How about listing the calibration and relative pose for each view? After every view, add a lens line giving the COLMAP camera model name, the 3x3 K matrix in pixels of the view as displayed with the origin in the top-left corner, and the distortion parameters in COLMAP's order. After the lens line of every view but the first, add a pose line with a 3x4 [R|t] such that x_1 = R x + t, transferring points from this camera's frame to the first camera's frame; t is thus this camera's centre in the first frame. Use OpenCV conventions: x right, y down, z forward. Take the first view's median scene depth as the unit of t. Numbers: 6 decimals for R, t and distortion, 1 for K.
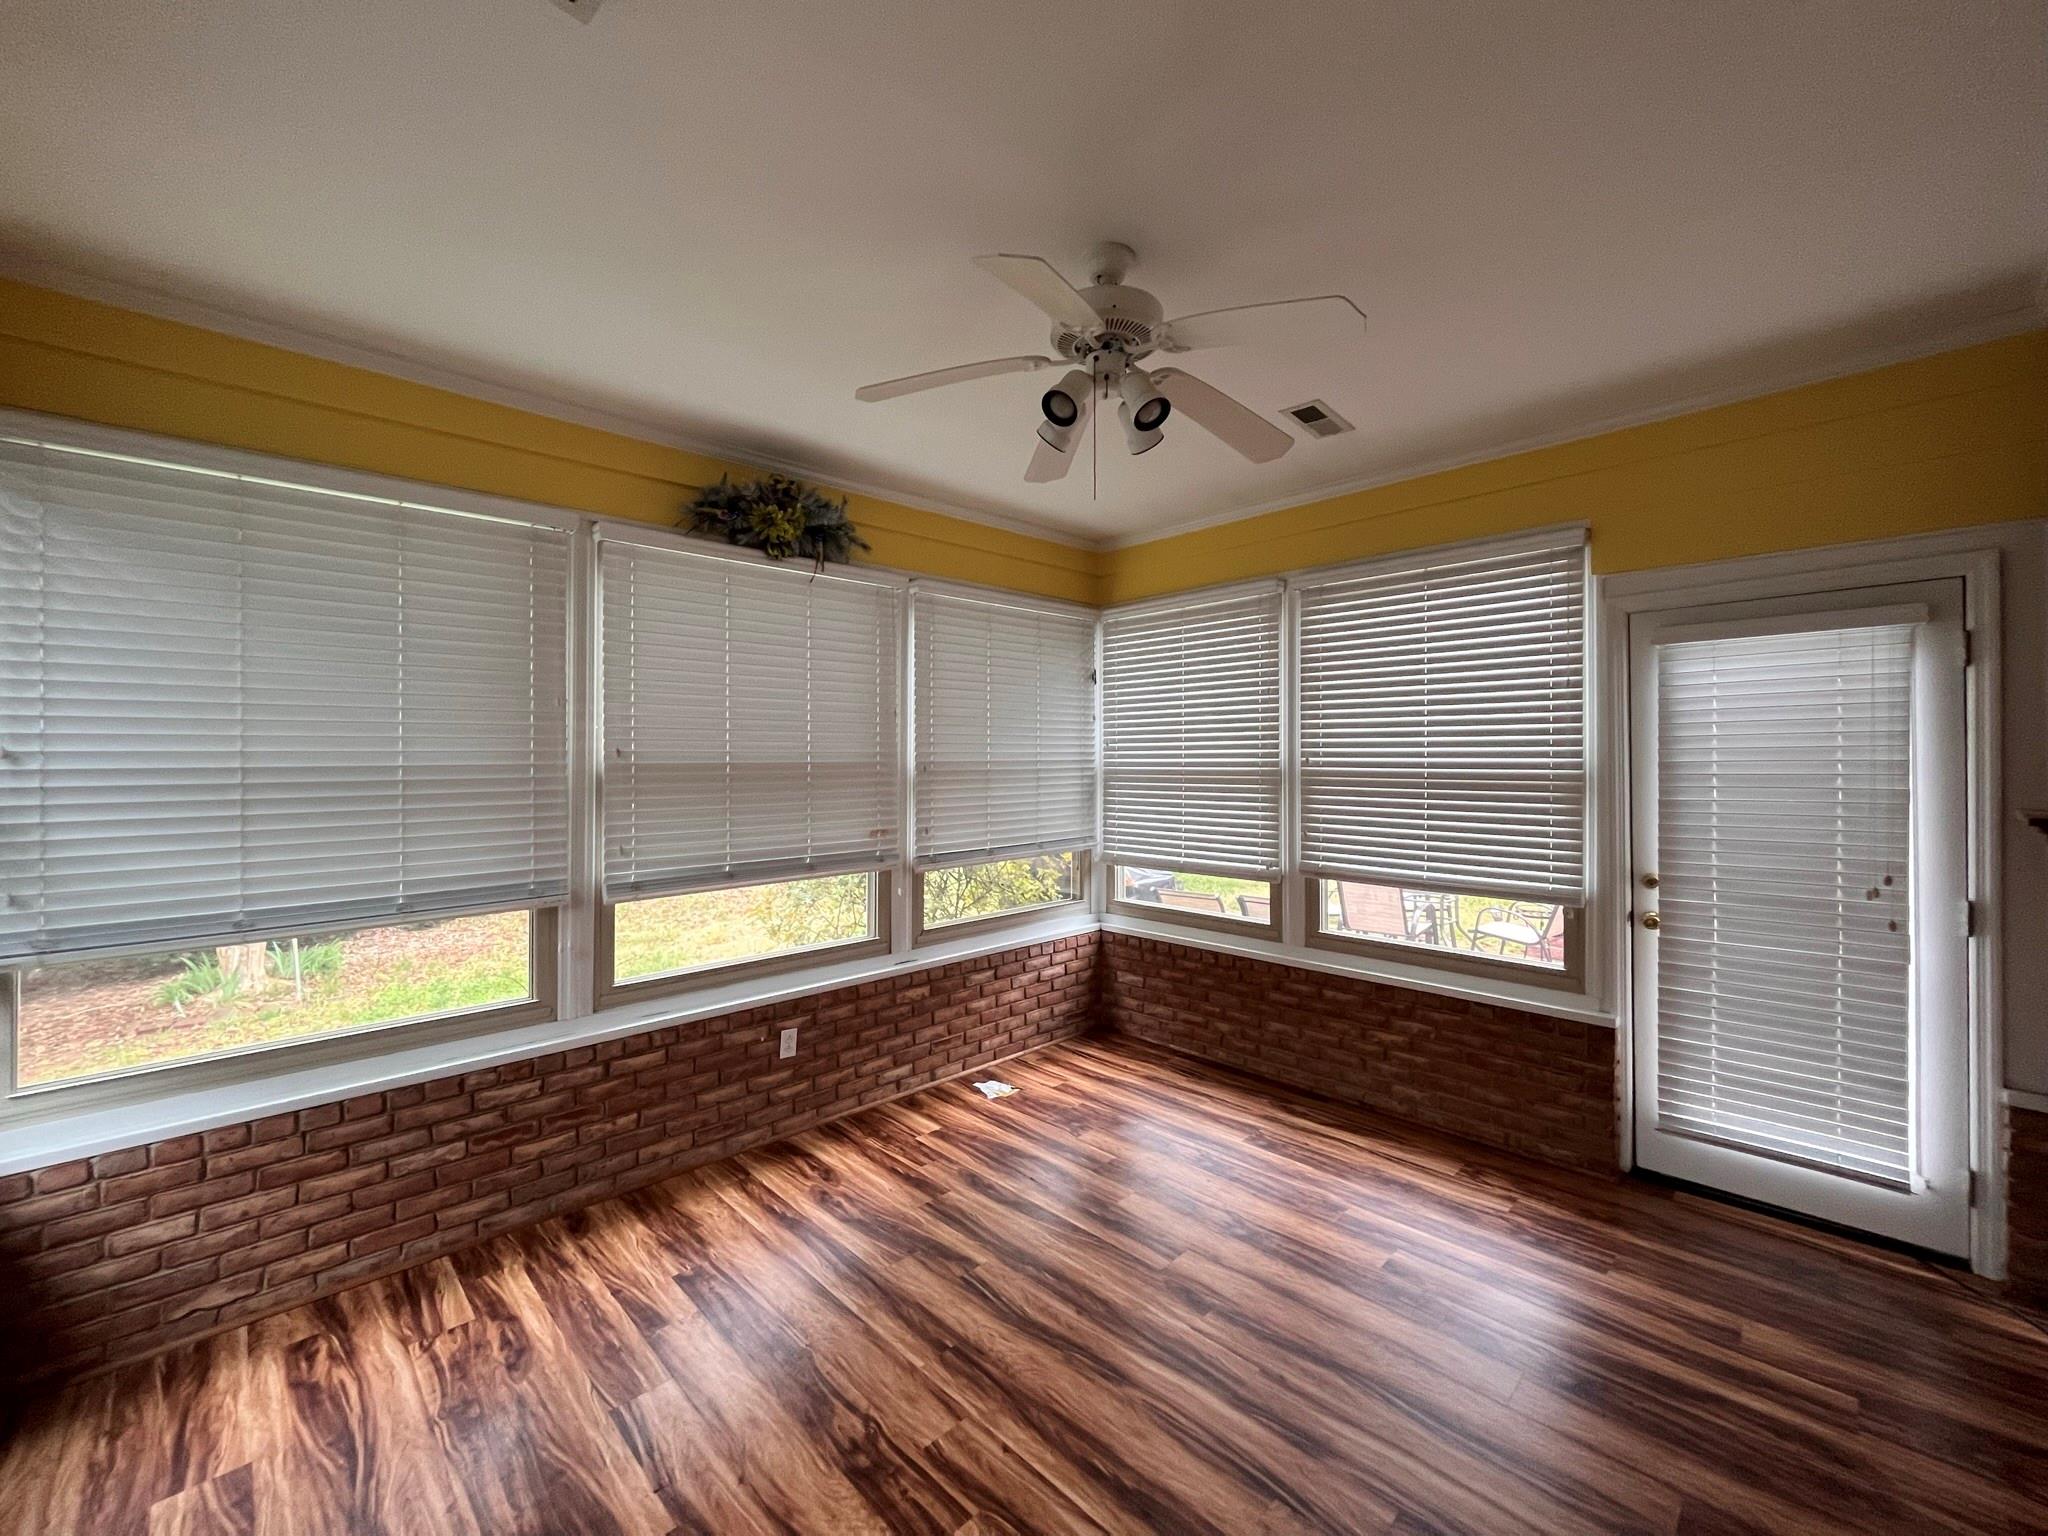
lens RADIAL K [[824.5, 0, 1021.5], [0, 824.5, 763.1], [0, 0, 1]] dist [-0.004018, 0.000146]
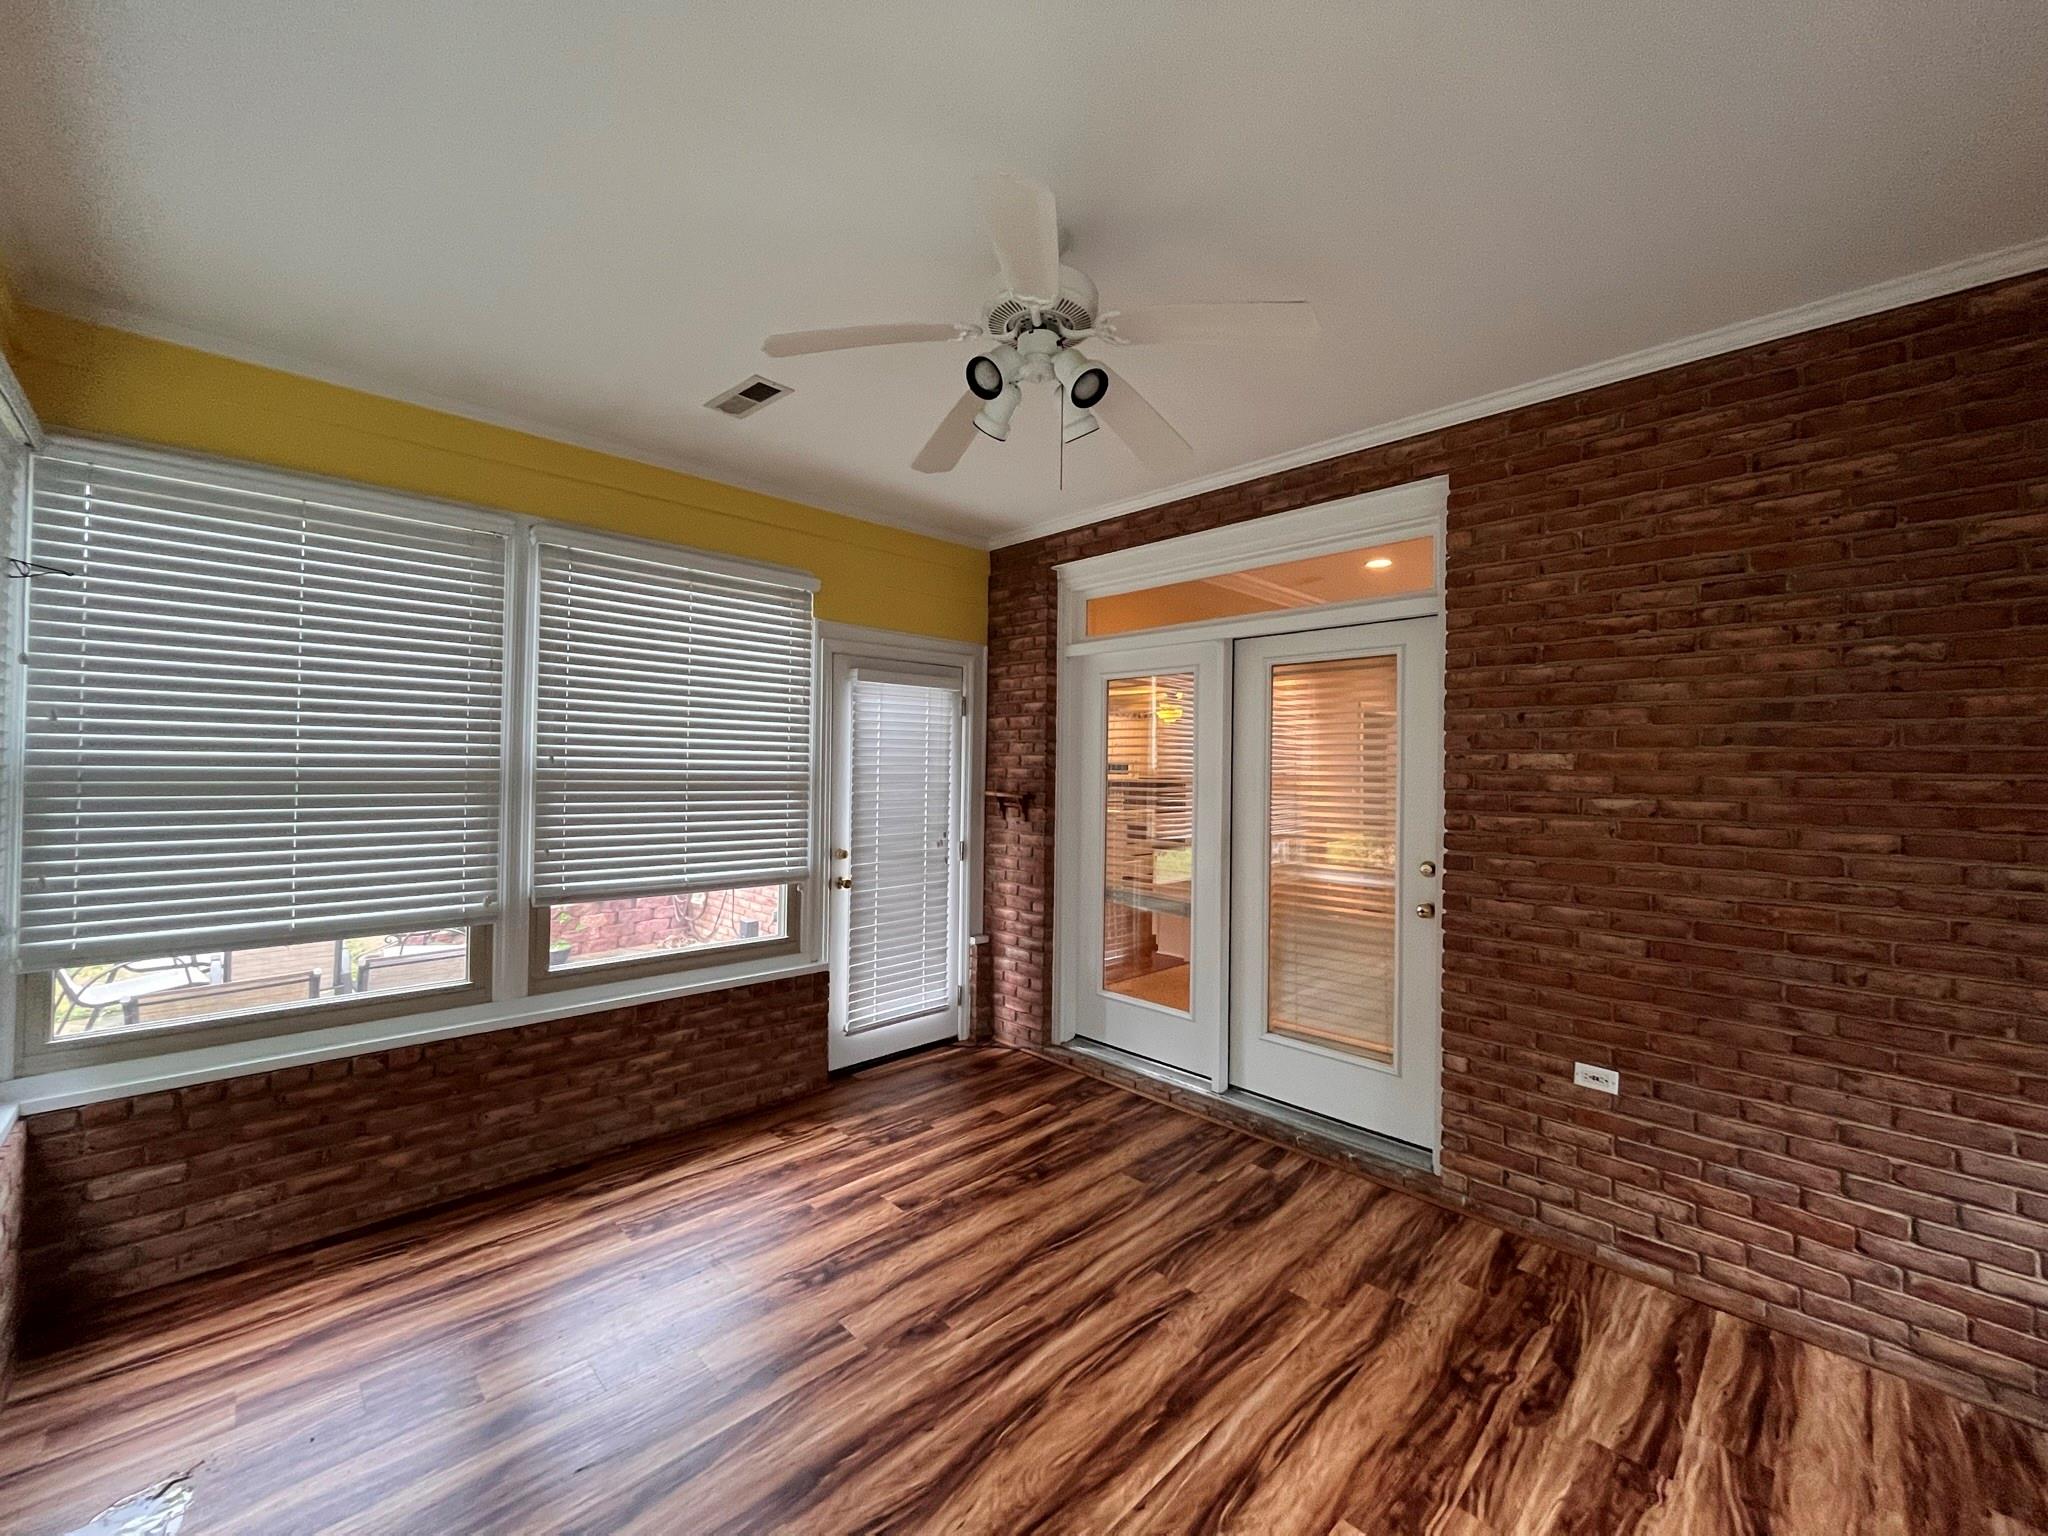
lens RADIAL K [[824.5, 0, 1022.1], [0, 824.5, 763.8], [0, 0, 1]] dist [-0.004018, 0.000146]
pose [[-0.001106, 0.005644, 0.999983, -0.545624], [-0.012125, 0.999910, -0.005657, -0.000317], [-0.999926, -0.012131, -0.001038, 0.654497]]
